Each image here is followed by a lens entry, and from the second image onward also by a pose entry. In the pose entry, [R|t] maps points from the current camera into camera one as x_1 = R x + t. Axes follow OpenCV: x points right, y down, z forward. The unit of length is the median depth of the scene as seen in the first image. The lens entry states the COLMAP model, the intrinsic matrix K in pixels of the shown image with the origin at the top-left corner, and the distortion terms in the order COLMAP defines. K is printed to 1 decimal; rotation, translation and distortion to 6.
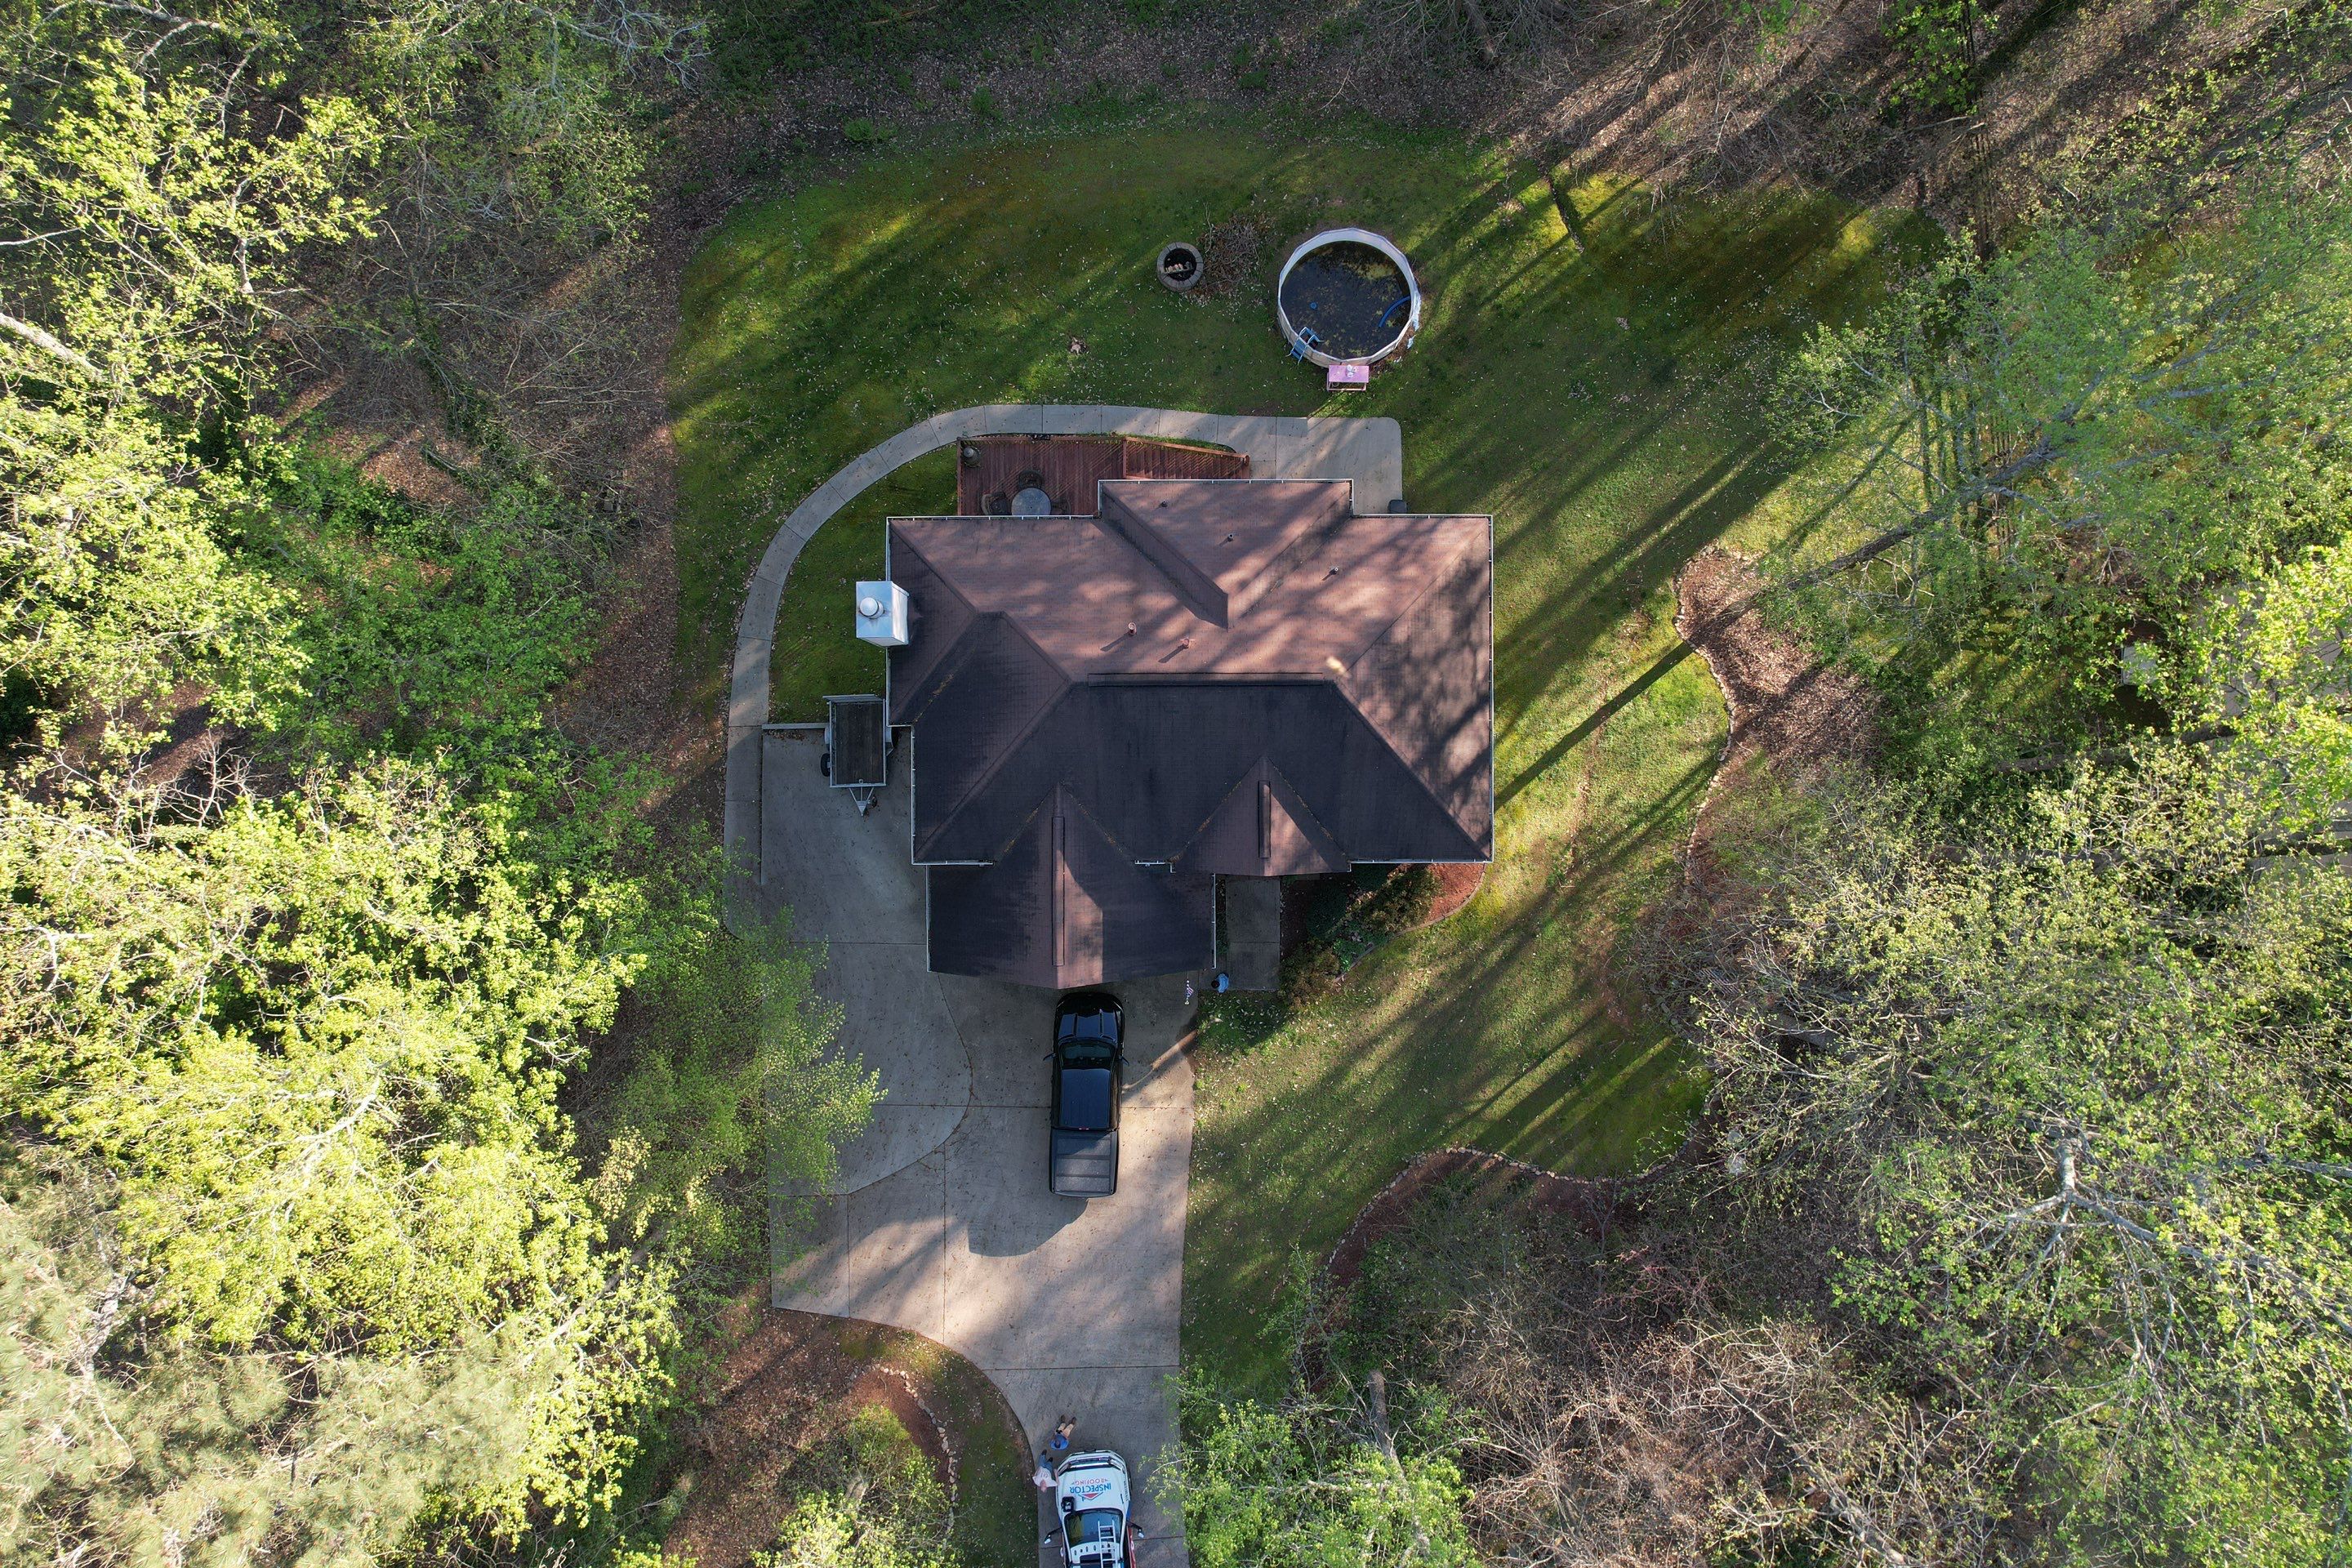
lens RADIAL K [[1513.7, 0, 1157.6], [0, 1513.7, 795.4], [0, 0, 1]] dist [-0.063814, 0.062405]
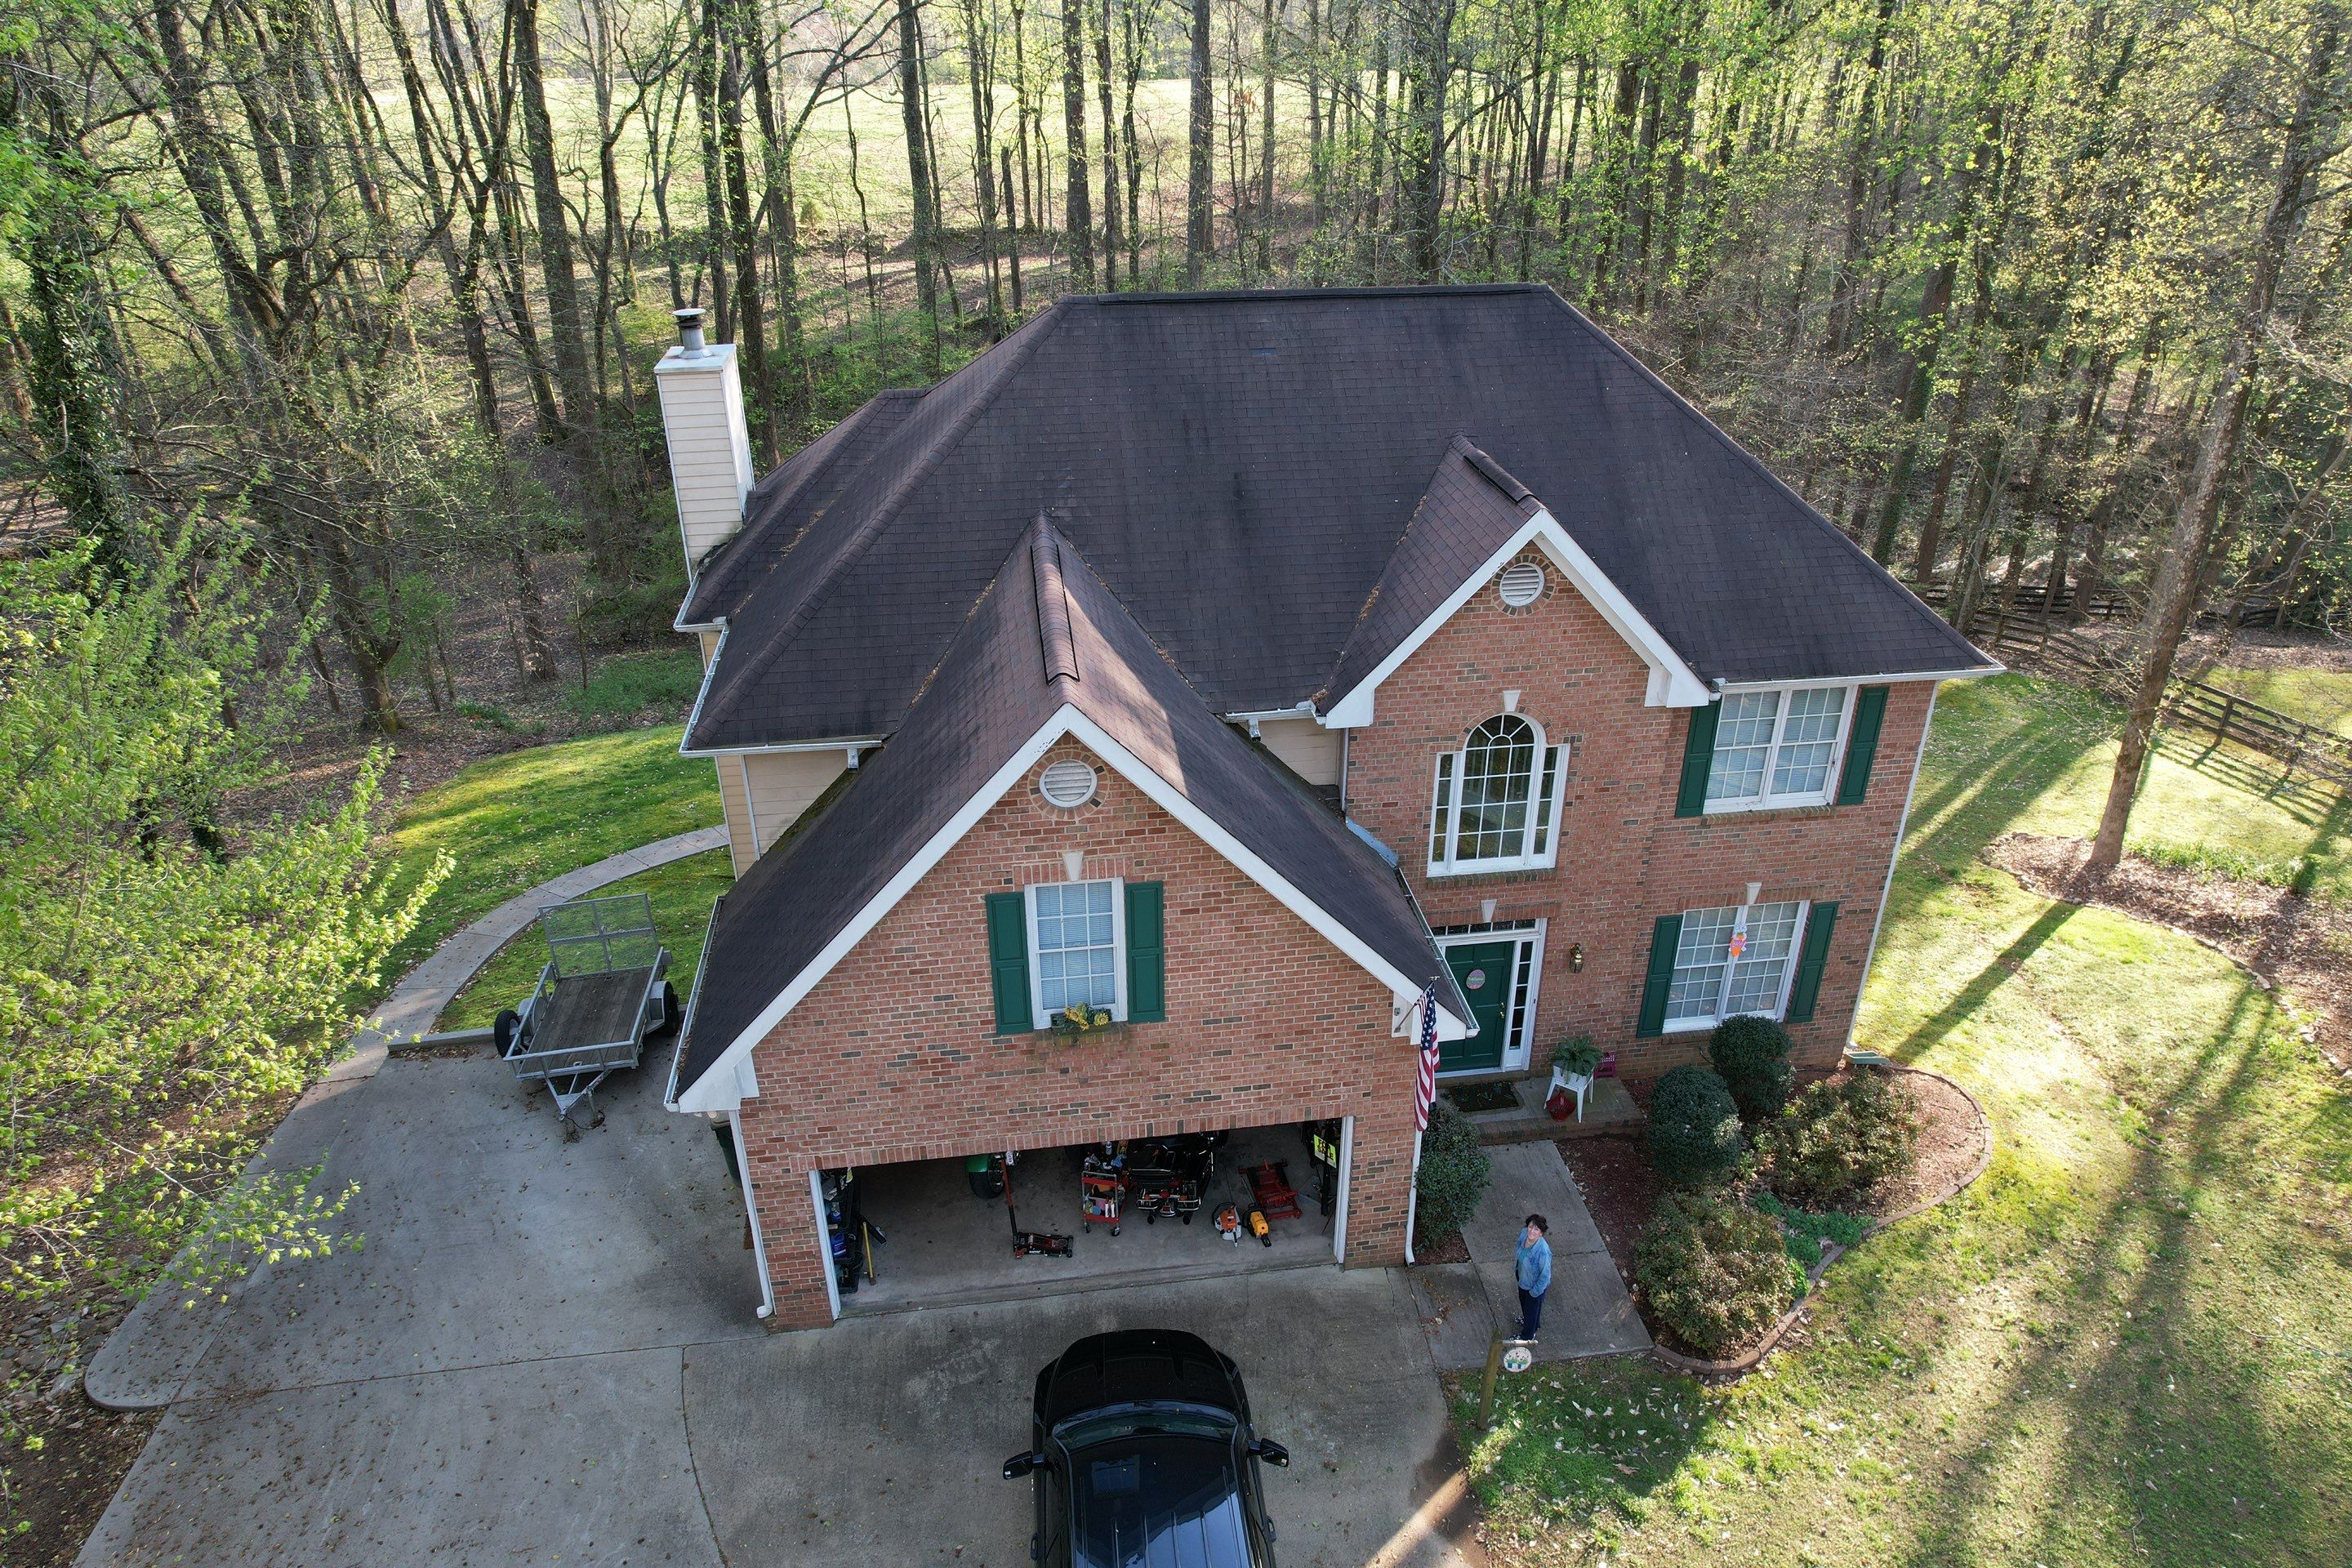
lens RADIAL K [[1513.7, 0, 1188.4], [0, 1513.7, 788.1], [0, 0, 1]] dist [-0.063814, 0.062405]
pose [[0.991328, -0.047919, 0.122364, -0.066146], [0.130709, 0.455783, -0.880442, 0.363565], [-0.013581, 0.888800, 0.458094, 0.709855]]
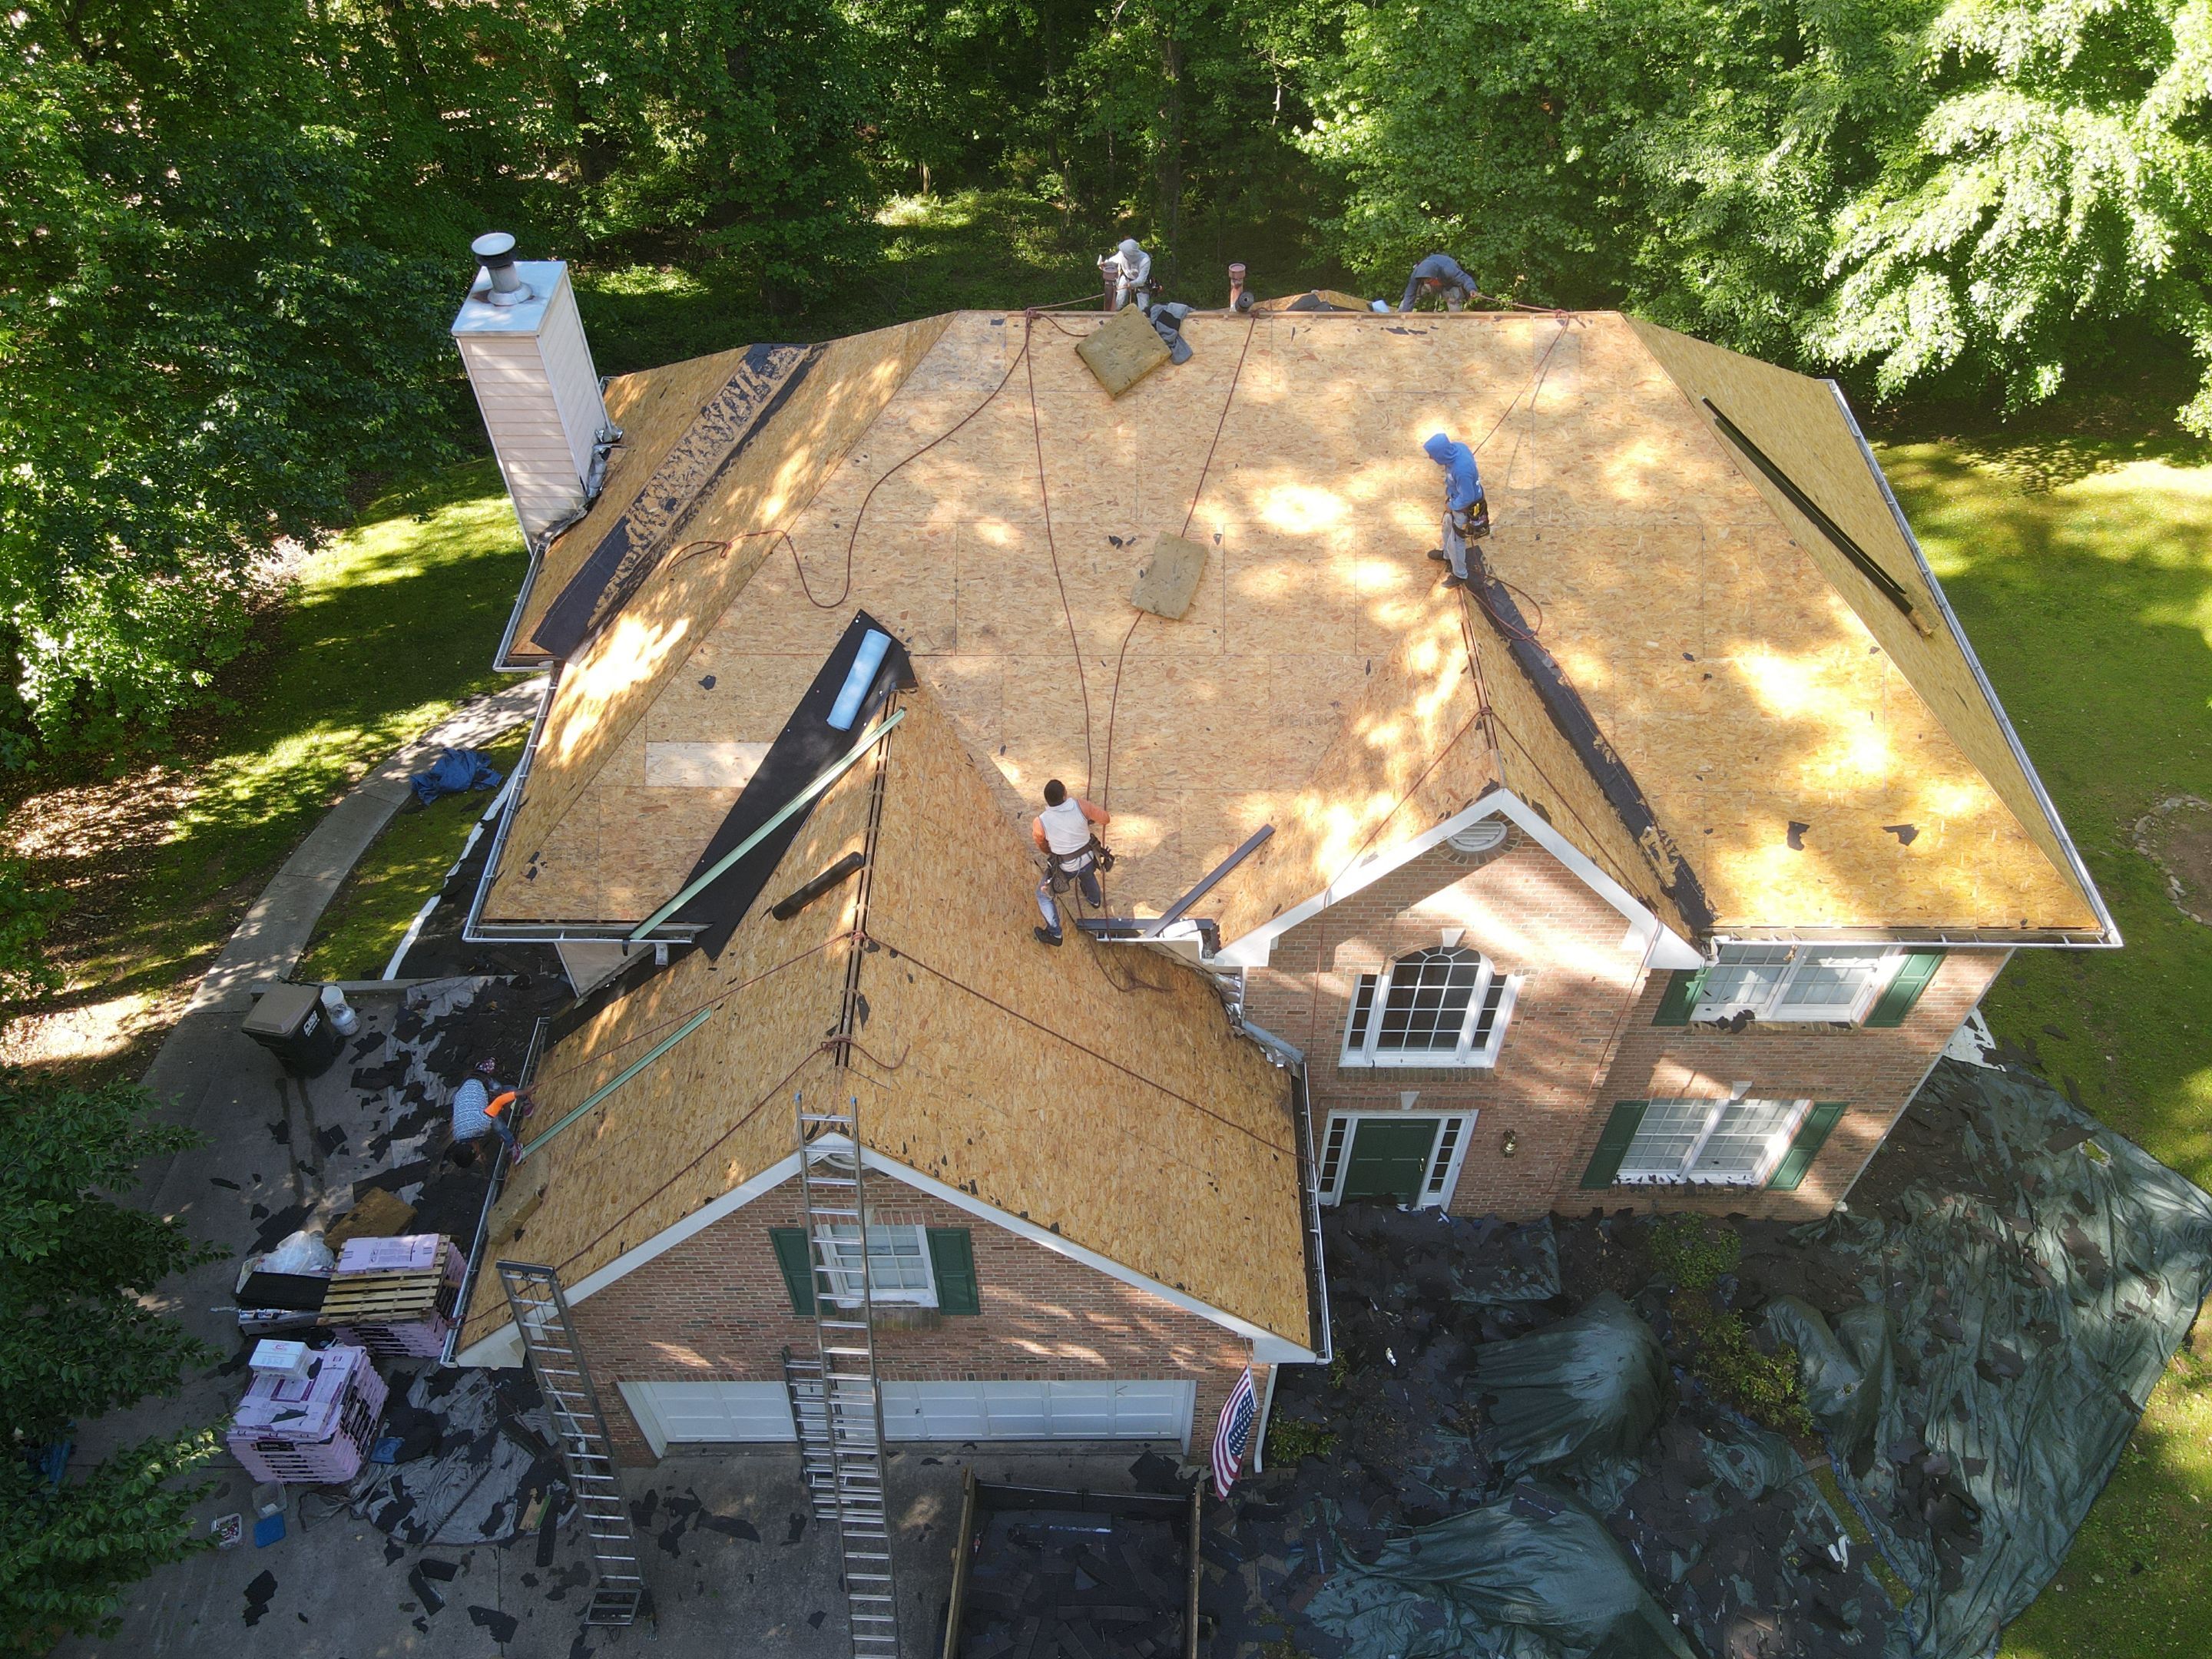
lens RADIAL K [[1631.4, 0, 1107.8], [0, 1631.4, 815.2], [0, 0, 1]] dist [0.000413, -0.001057]
pose [[0.999790, 0.018275, 0.009255, -0.013337], [-0.007276, 0.739124, -0.673531, 0.240266], [-0.019149, 0.673322, 0.739101, 0.601616]]
